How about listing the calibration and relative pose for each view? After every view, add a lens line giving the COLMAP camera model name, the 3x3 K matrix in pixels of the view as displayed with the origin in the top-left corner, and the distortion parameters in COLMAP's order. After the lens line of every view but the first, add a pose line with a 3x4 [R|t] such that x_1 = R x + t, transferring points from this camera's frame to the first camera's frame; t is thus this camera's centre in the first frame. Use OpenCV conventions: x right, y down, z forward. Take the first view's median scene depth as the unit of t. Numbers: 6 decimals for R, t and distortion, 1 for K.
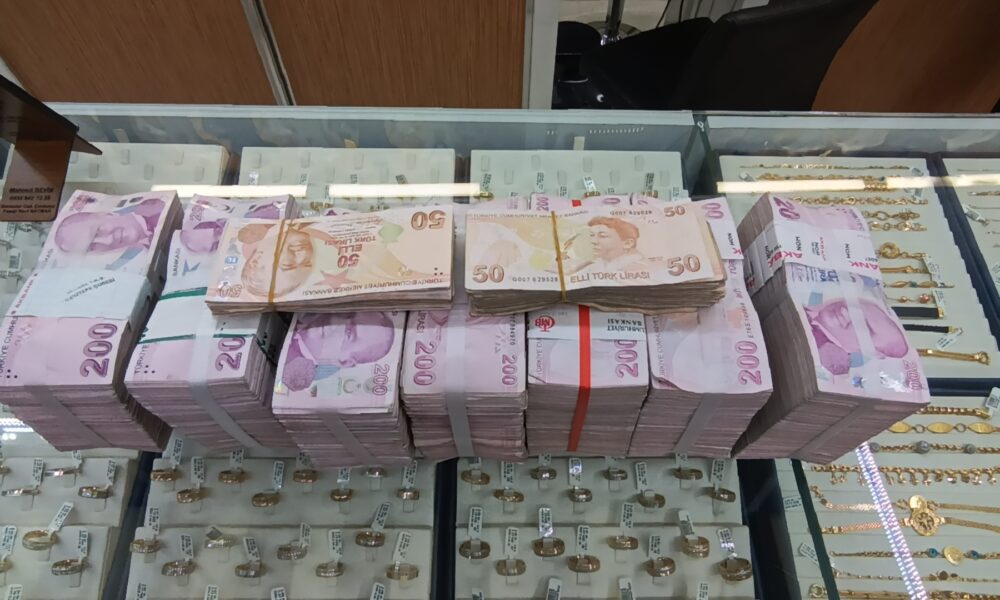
lens RADIAL K [[626.5, 0, 499.4], [0, 626.5, 299.7], [0, 0, 1]] dist [0.018648, -0.009229]
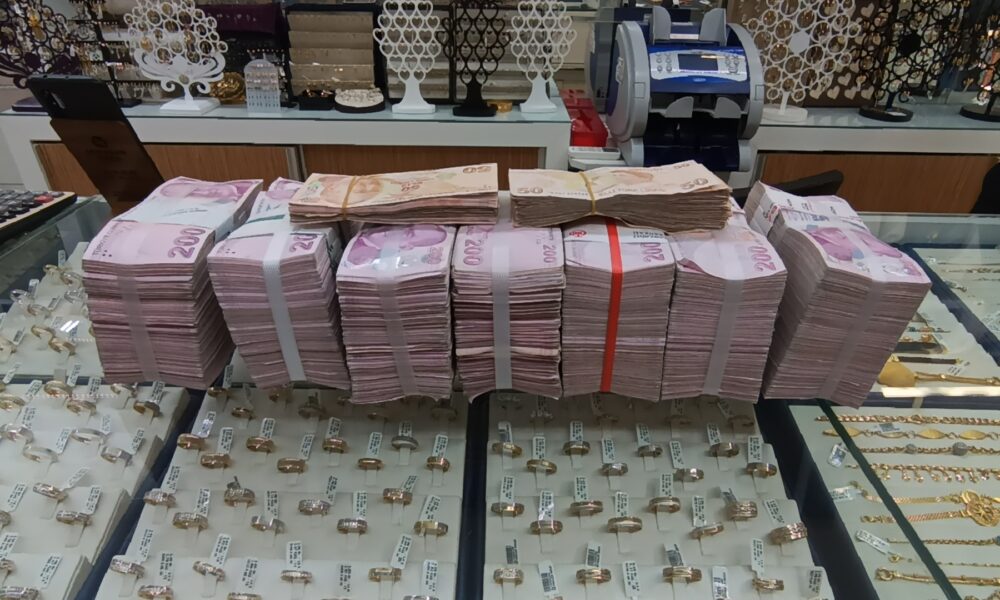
lens RADIAL K [[626.5, 0, 499.9], [0, 626.5, 297.2], [0, 0, 1]] dist [0.018648, -0.009229]
pose [[0.999875, 0.015107, -0.004724, -0.063248], [-0.015661, 0.900900, -0.433743, 0.642431], [-0.002296, 0.433763, 0.901024, 0.018300]]
